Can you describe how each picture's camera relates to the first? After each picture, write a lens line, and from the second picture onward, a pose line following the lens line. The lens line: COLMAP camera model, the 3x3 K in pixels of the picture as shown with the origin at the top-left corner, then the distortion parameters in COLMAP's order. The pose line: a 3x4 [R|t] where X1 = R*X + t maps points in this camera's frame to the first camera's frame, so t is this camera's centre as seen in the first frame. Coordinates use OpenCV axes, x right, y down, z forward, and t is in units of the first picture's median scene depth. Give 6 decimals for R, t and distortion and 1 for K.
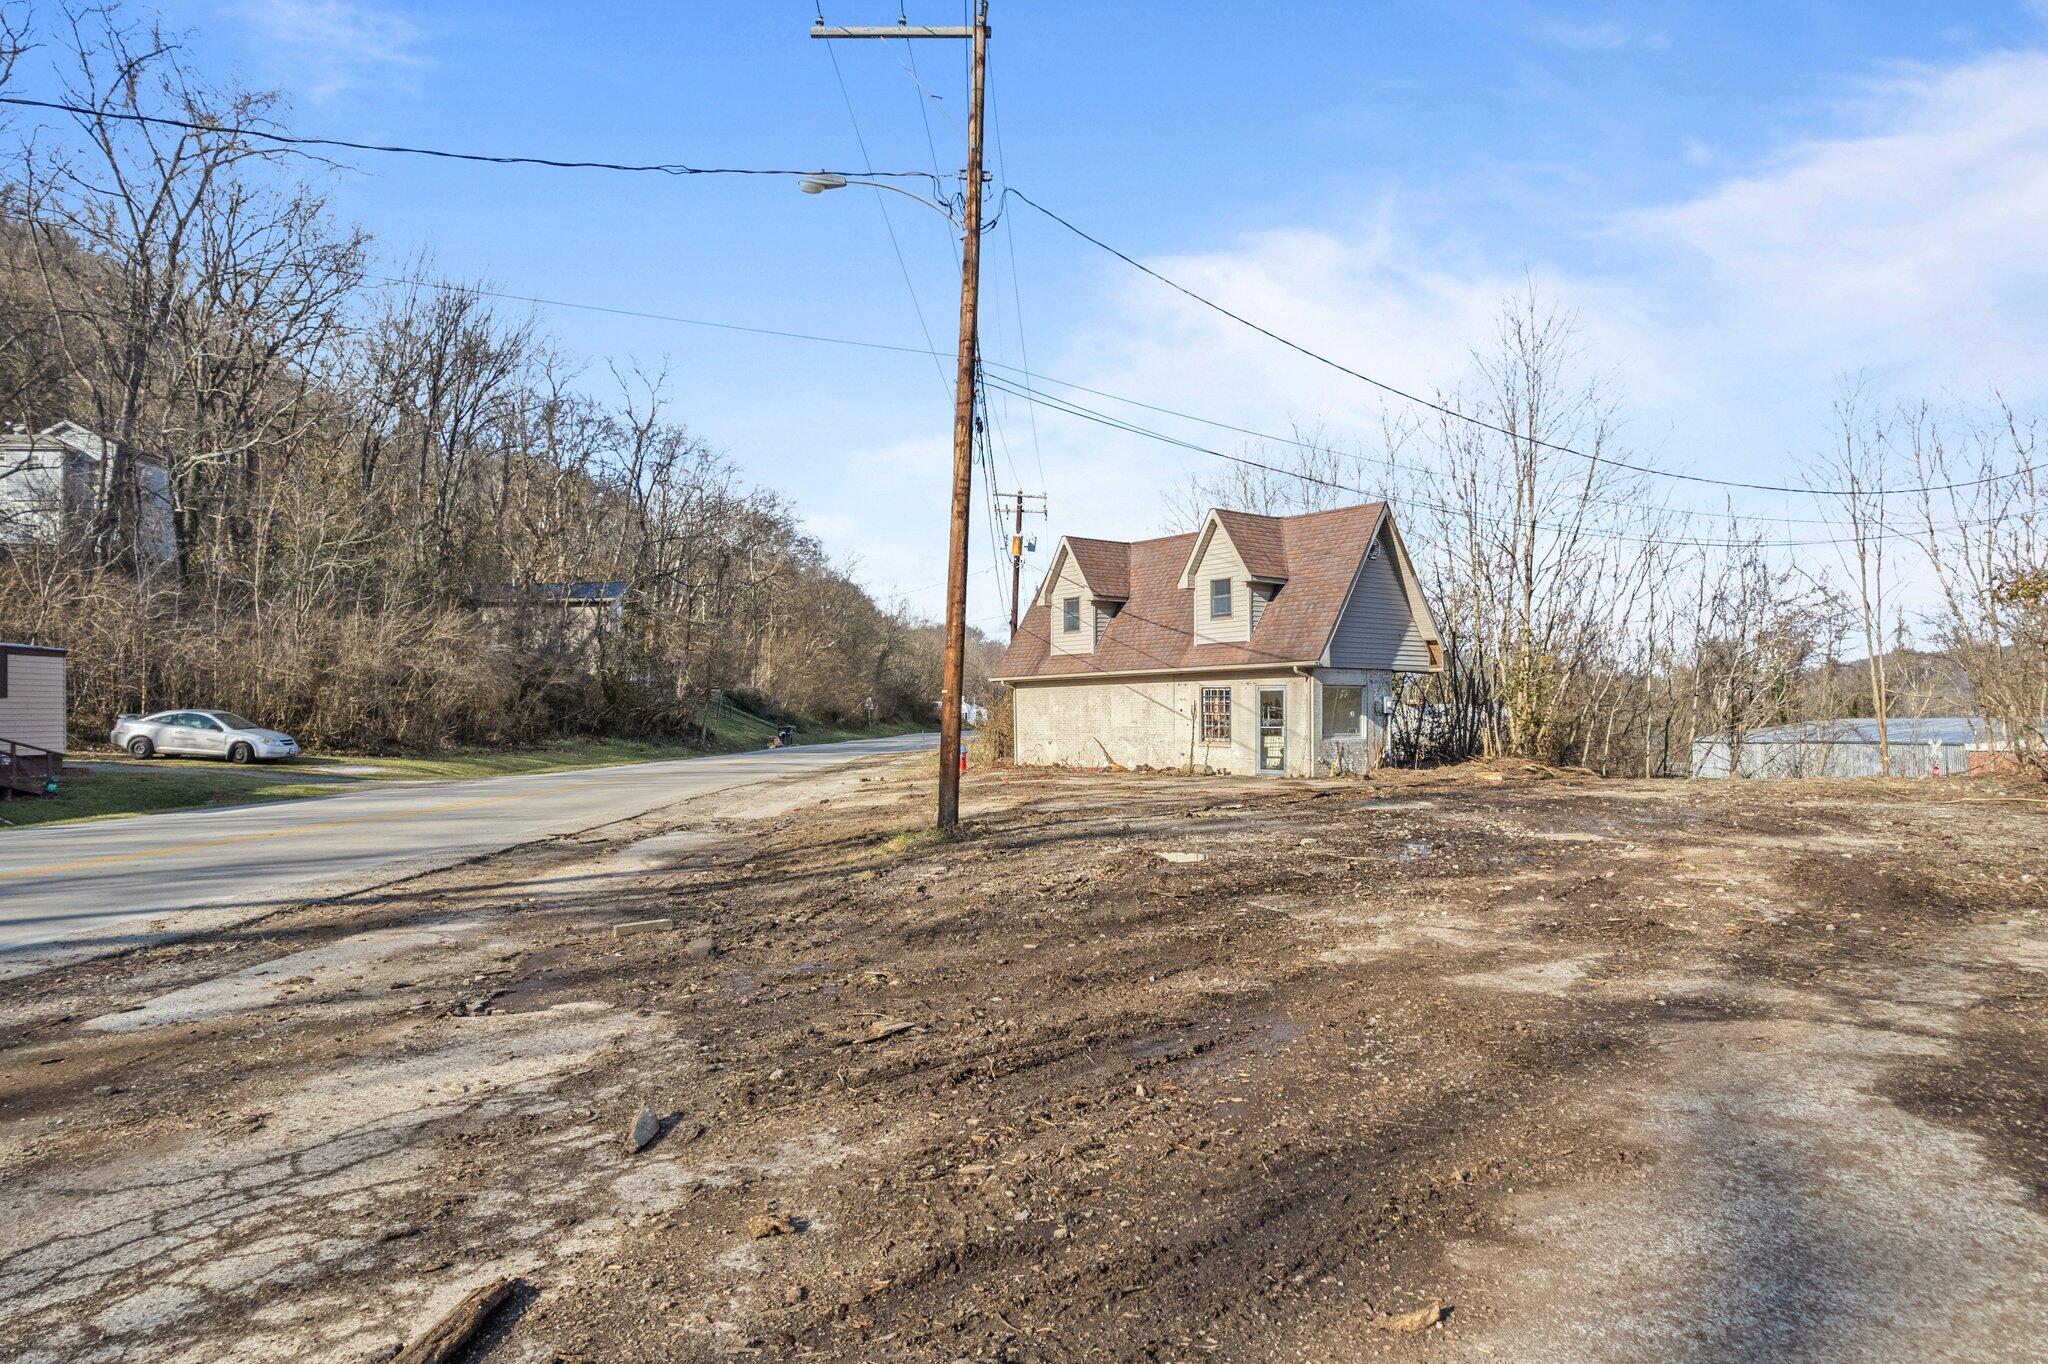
lens RADIAL K [[1306.1, 0, 1027.1], [0, 1306.1, 697.7], [0, 0, 1]] dist [-0.058588, 0.048152]
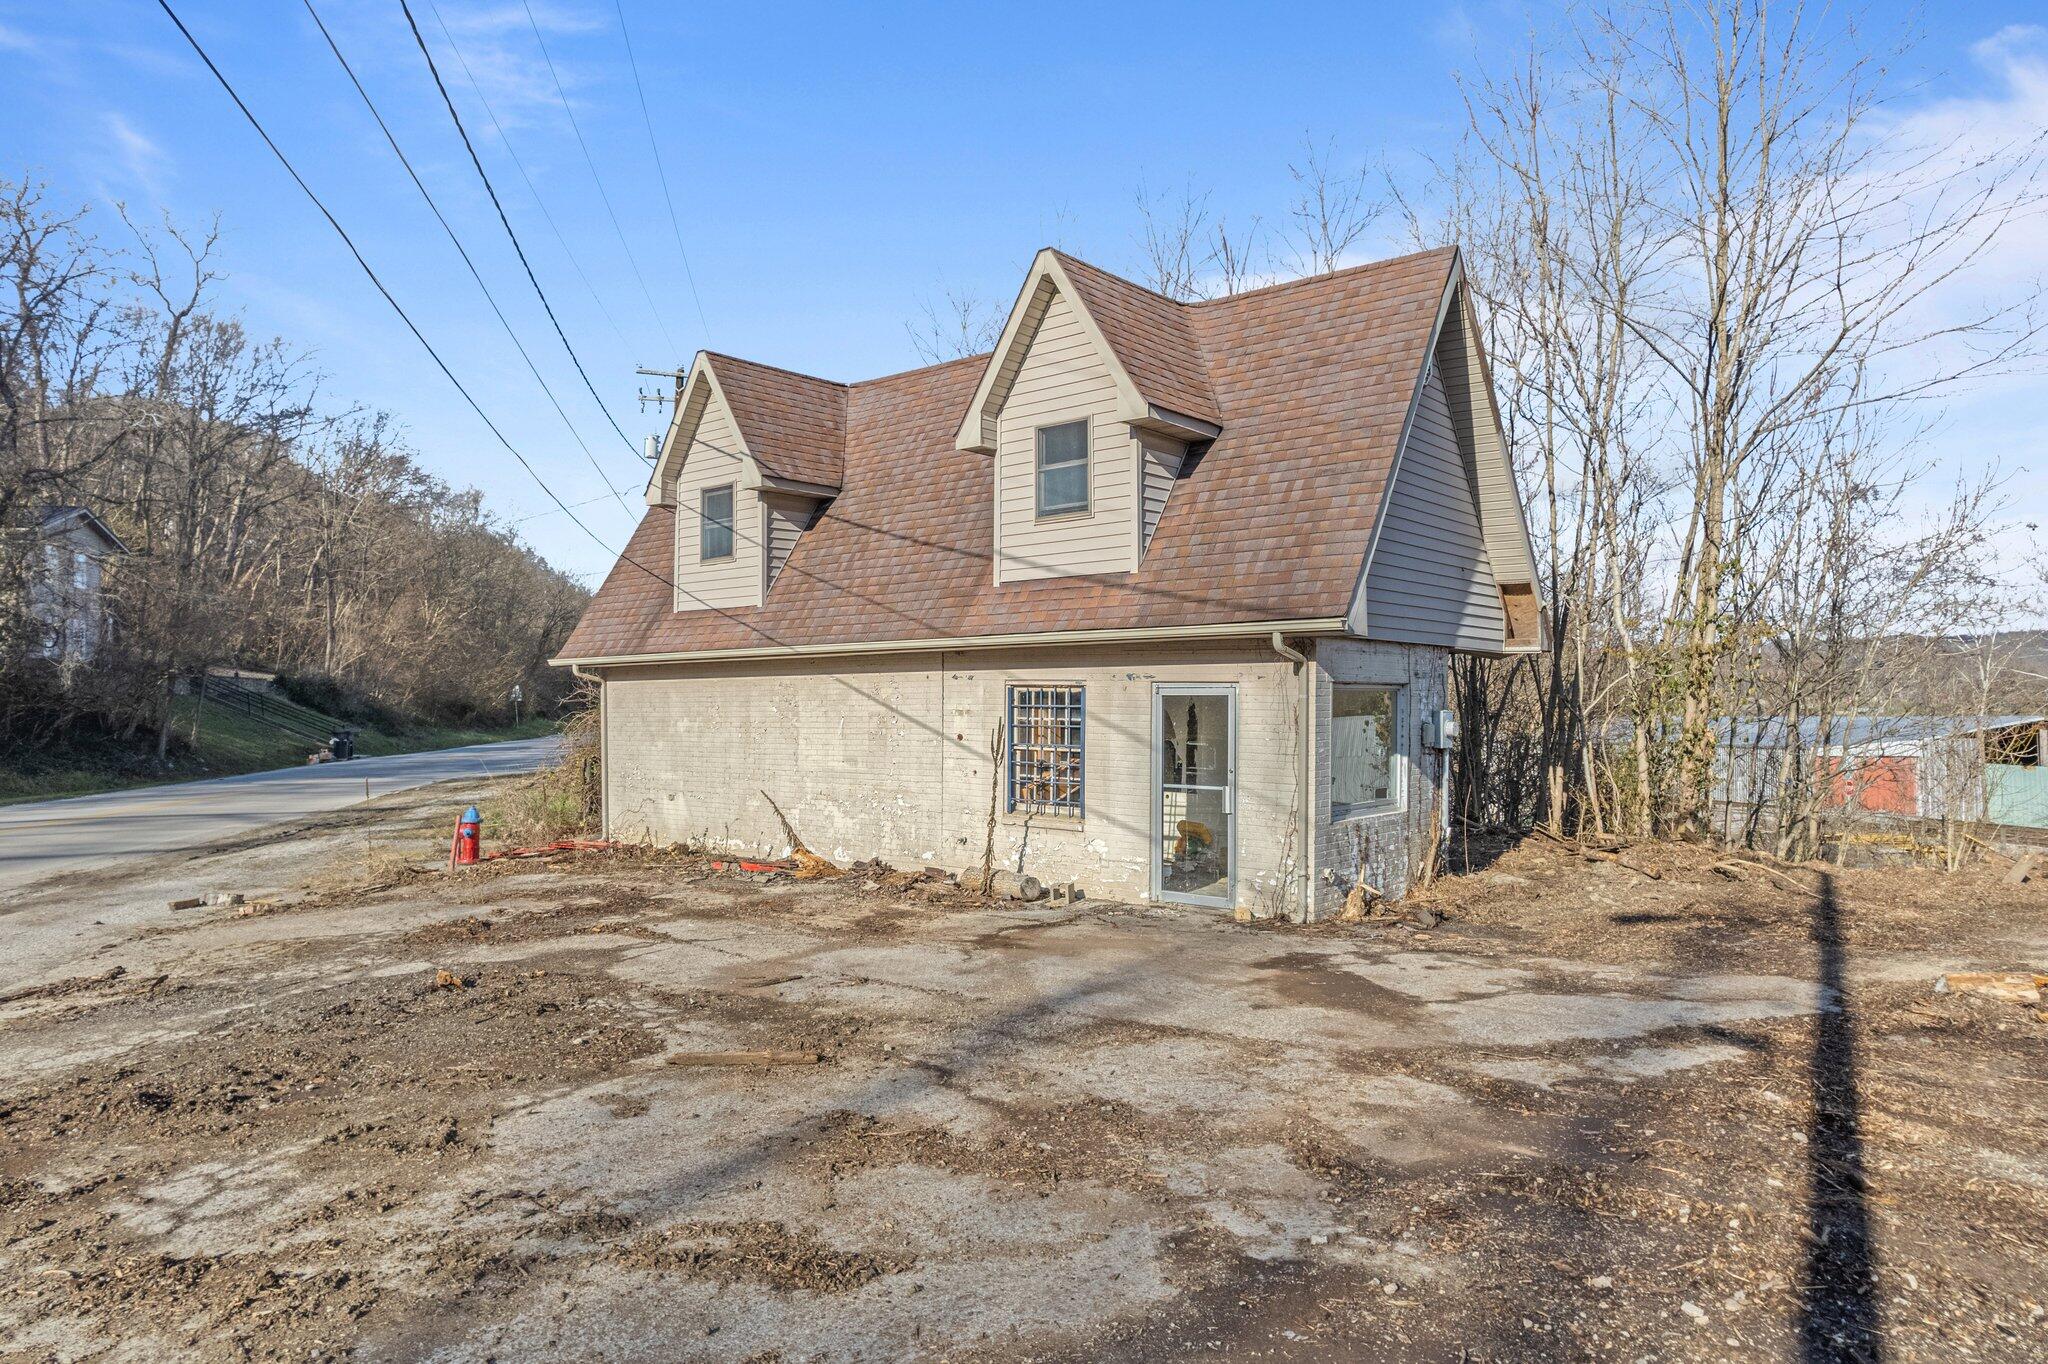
lens RADIAL K [[1306.1, 0, 1027.1], [0, 1306.1, 697.7], [0, 0, 1]] dist [-0.058588, 0.048152]
pose [[0.978020, 0.005478, 0.208440, 0.049567], [-0.007539, 0.999930, 0.009093, -0.007220], [-0.208376, -0.010465, 0.977993, 0.569773]]
